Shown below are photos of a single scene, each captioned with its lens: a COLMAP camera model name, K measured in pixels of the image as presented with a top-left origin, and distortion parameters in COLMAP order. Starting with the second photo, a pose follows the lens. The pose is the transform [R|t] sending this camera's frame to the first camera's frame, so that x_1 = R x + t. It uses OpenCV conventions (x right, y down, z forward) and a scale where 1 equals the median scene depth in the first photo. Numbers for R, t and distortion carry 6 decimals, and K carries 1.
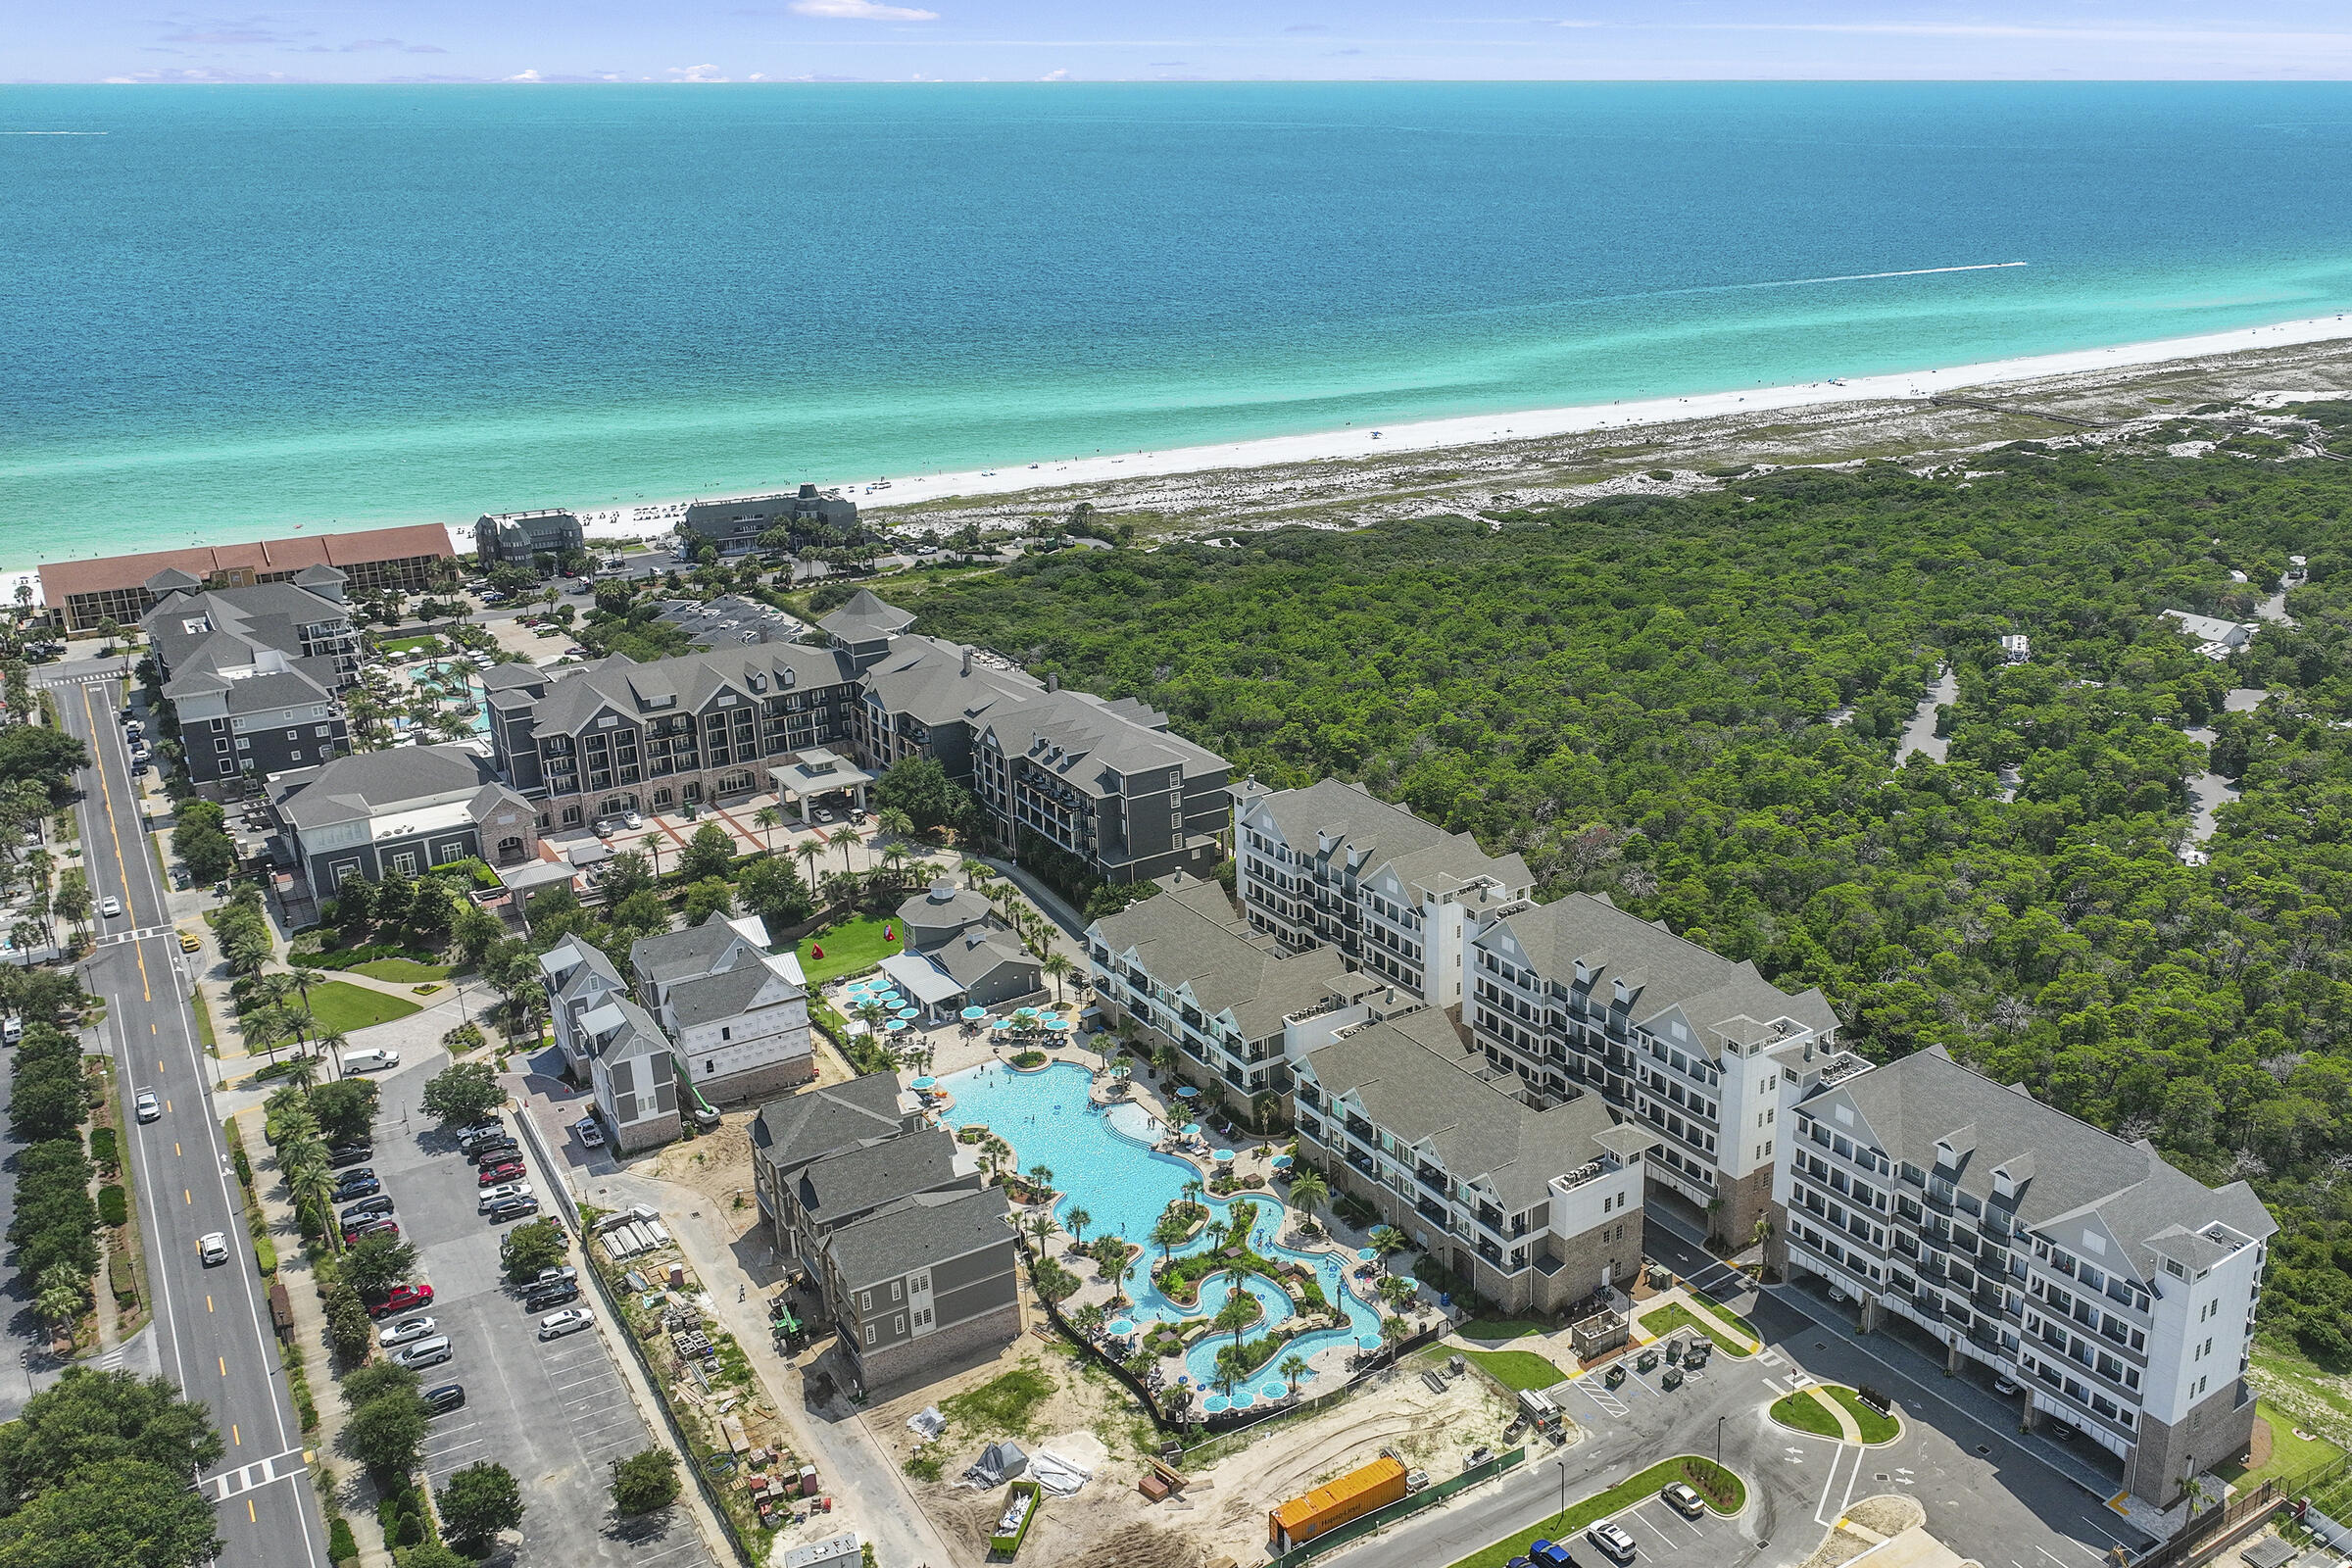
lens RADIAL K [[2024.0, 0, 1432.8], [0, 2024.0, 780.8], [0, 0, 1]] dist [0.012195, -0.006206]
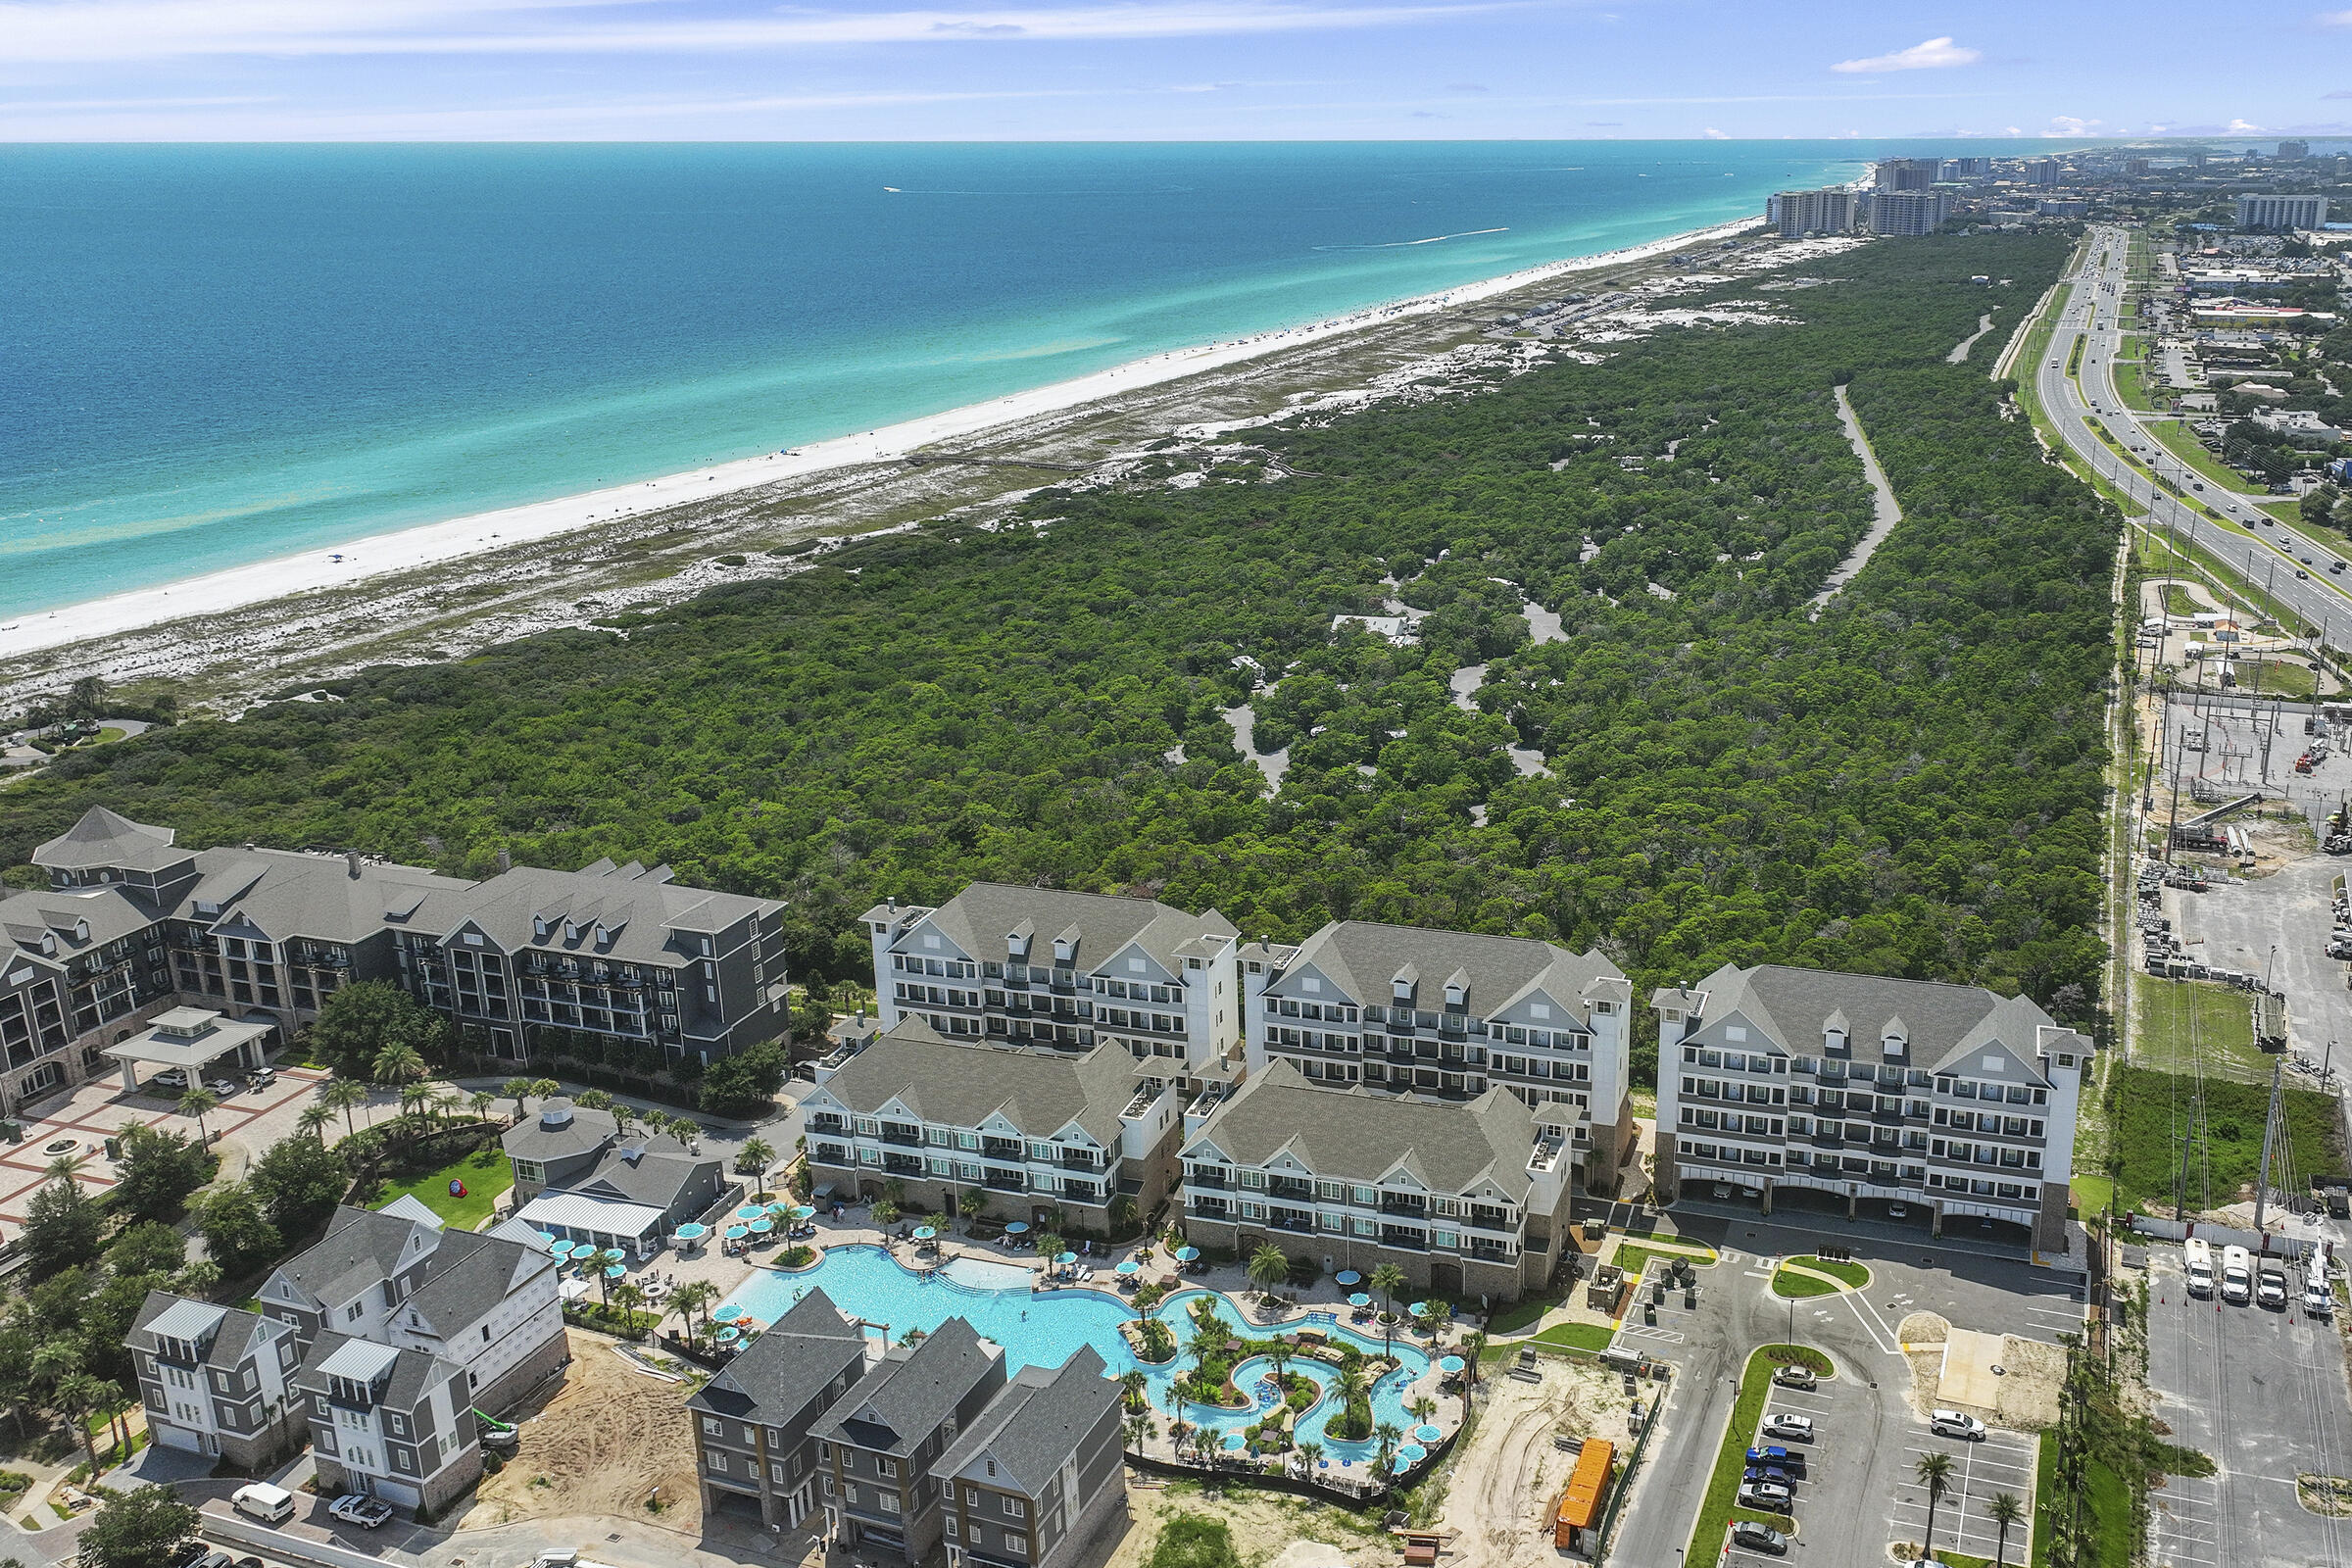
lens RADIAL K [[2024.0, 0, 1432.8], [0, 2024.0, 780.8], [0, 0, 1]] dist [0.012195, -0.006206]
pose [[0.800999, -0.184545, 0.569512, -0.534826], [0.200535, 0.979054, 0.035206, -0.049560], [-0.564080, 0.086007, 0.821229, 0.121728]]
